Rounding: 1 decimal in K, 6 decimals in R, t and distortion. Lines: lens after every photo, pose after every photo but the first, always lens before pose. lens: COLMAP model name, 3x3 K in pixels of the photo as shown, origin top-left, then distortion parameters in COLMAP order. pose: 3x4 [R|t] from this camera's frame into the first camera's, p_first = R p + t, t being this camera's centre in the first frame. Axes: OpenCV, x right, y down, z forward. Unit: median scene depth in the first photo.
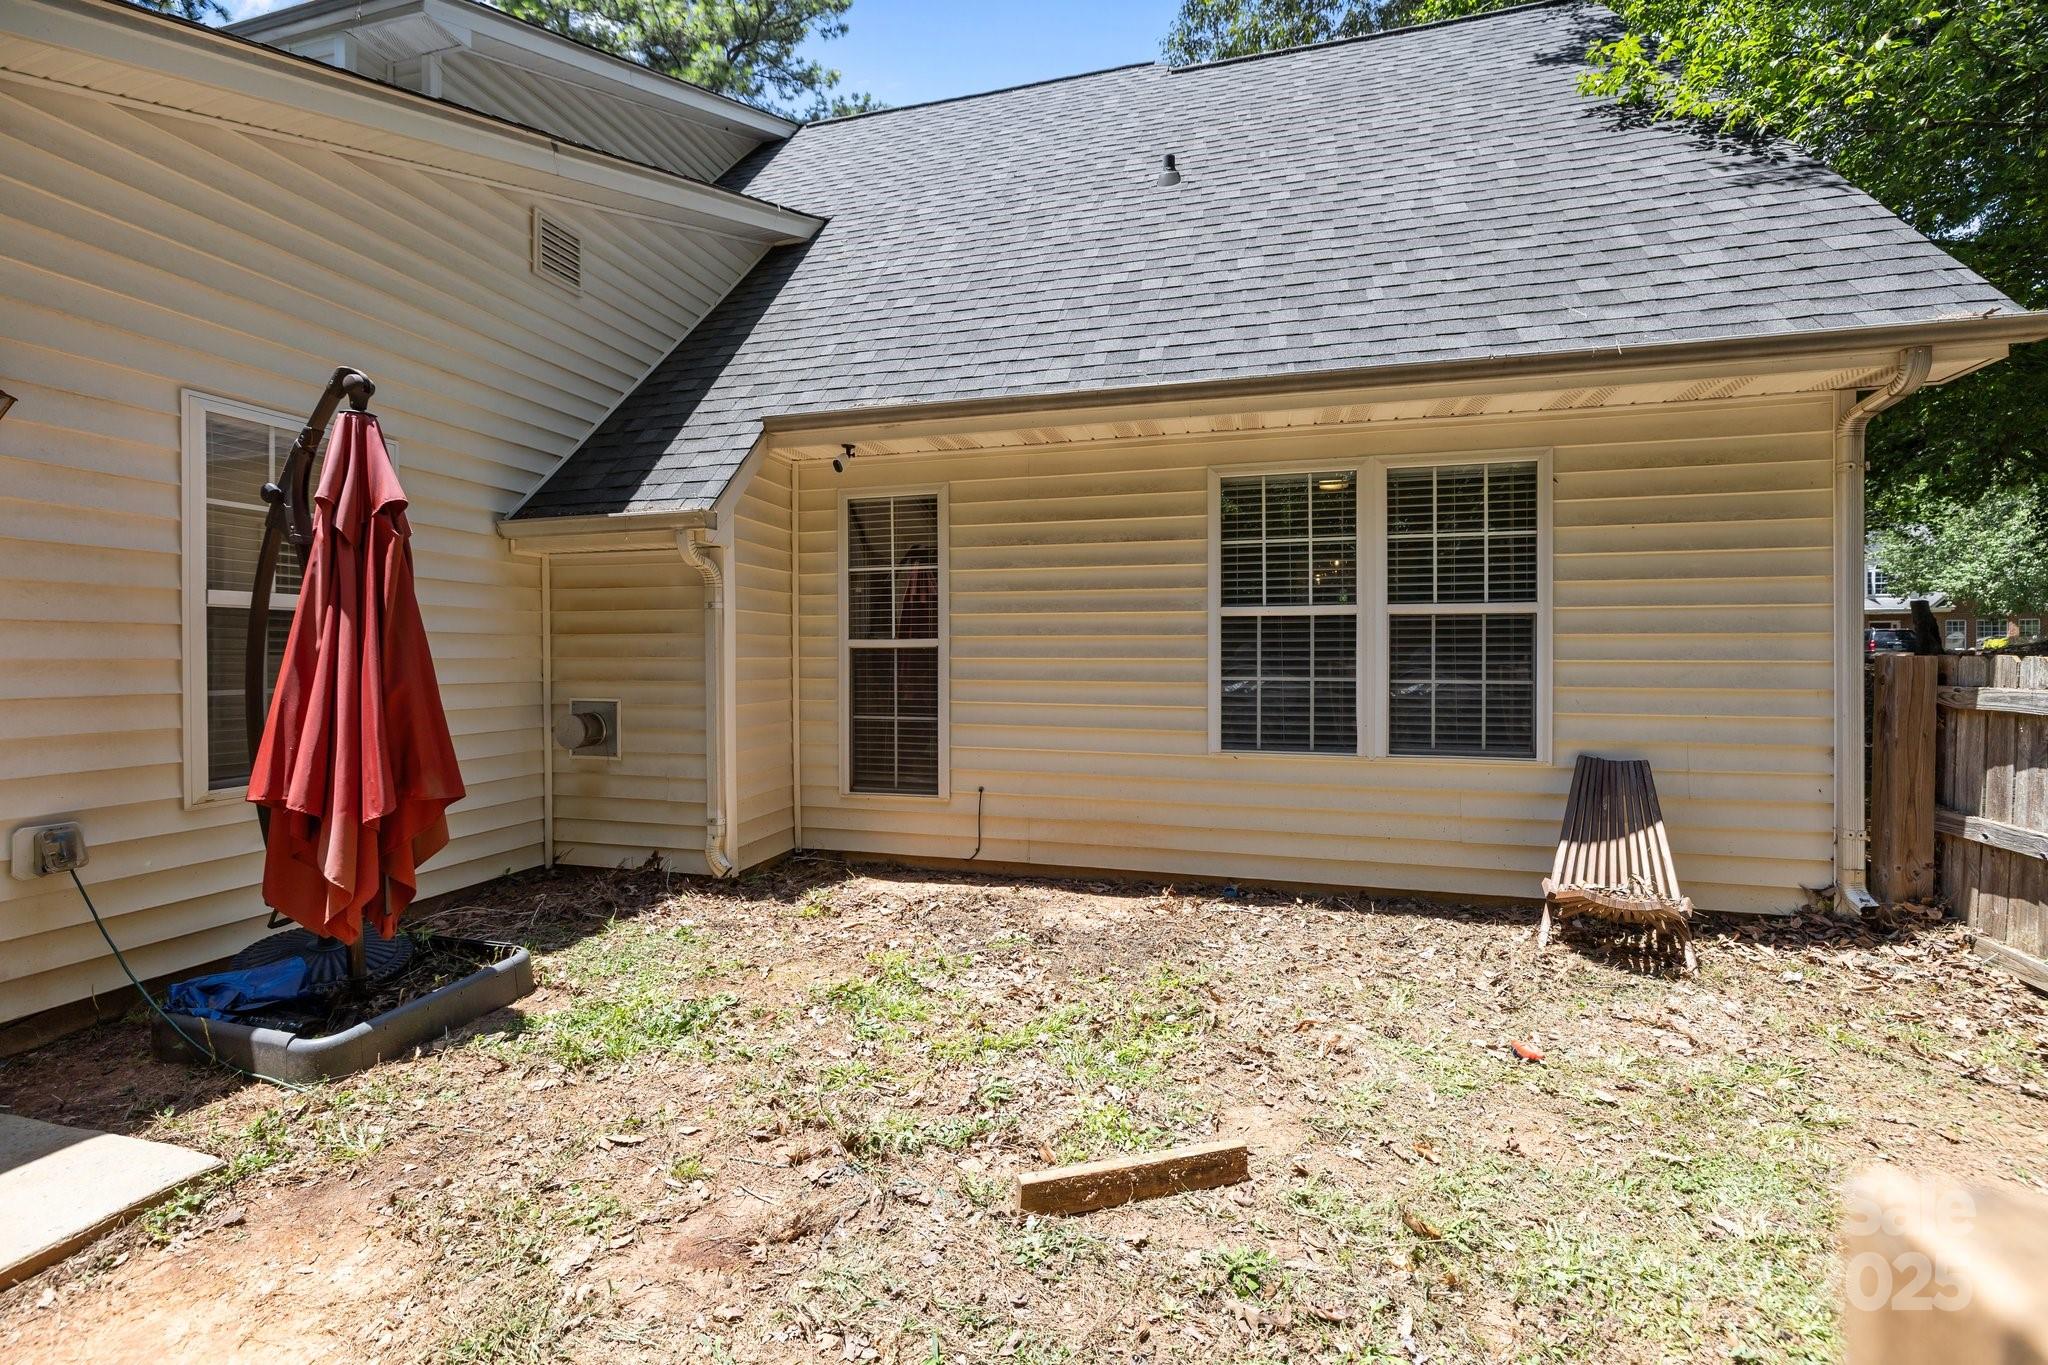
lens RADIAL K [[854.4, 0, 1018.4], [0, 854.4, 651.7], [0, 0, 1]] dist [-0.000259, -0.000051]
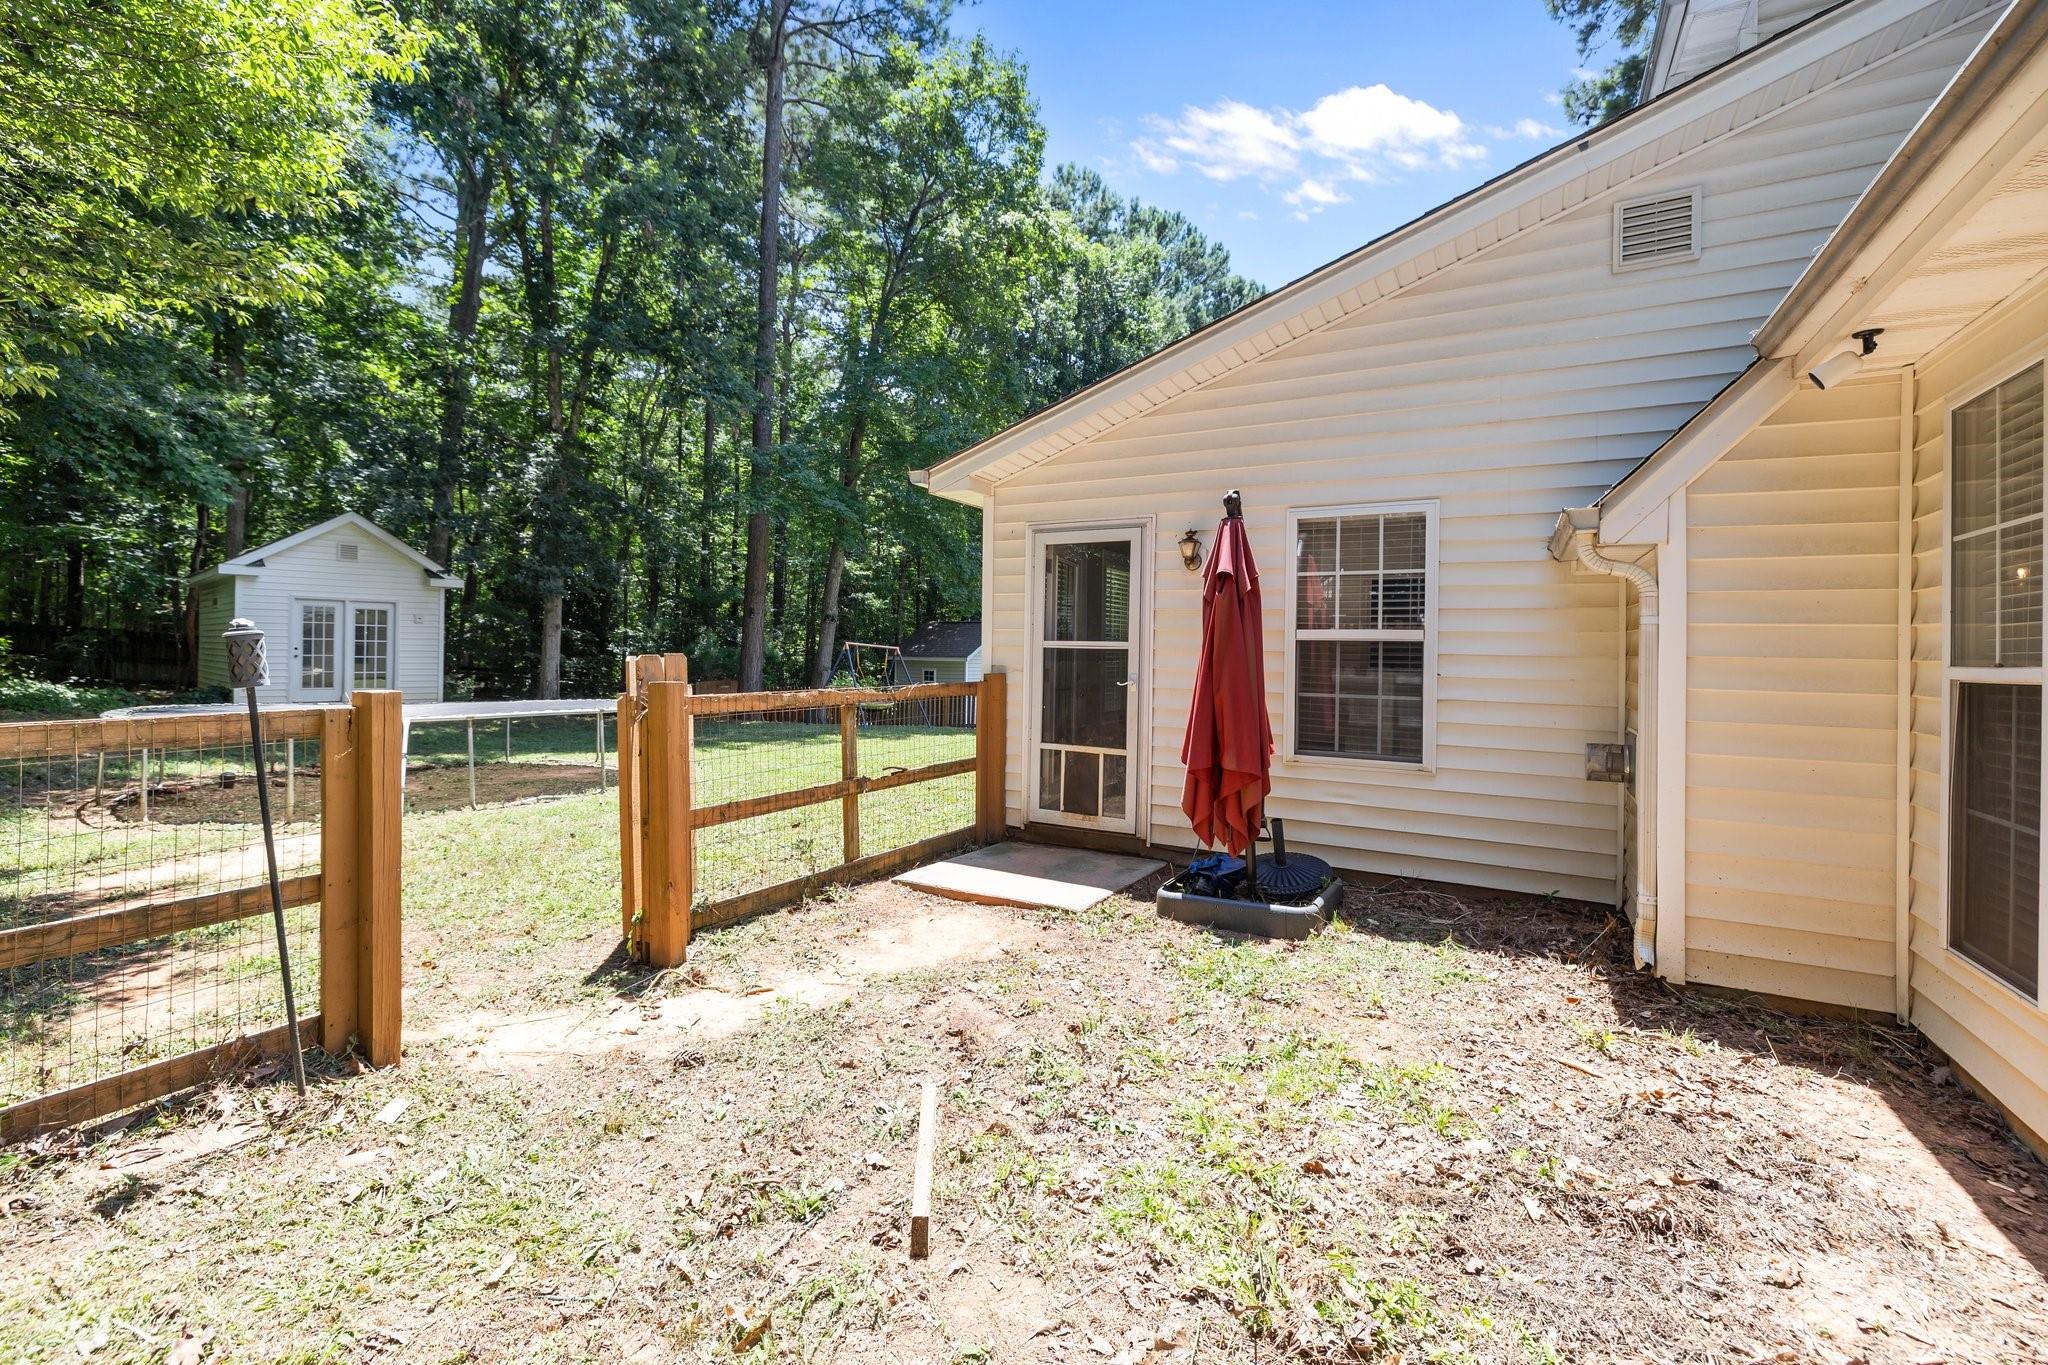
lens RADIAL K [[872.8, 0, 1024.1], [0, 872.8, 648.3], [0, 0, 1]] dist [0.000476, 0.000022]
pose [[-0.230192, -0.002803, -0.973141, 0.761438], [-0.013428, 0.999910, 0.000296, -0.030276], [0.973053, 0.013135, -0.230209, 0.864803]]
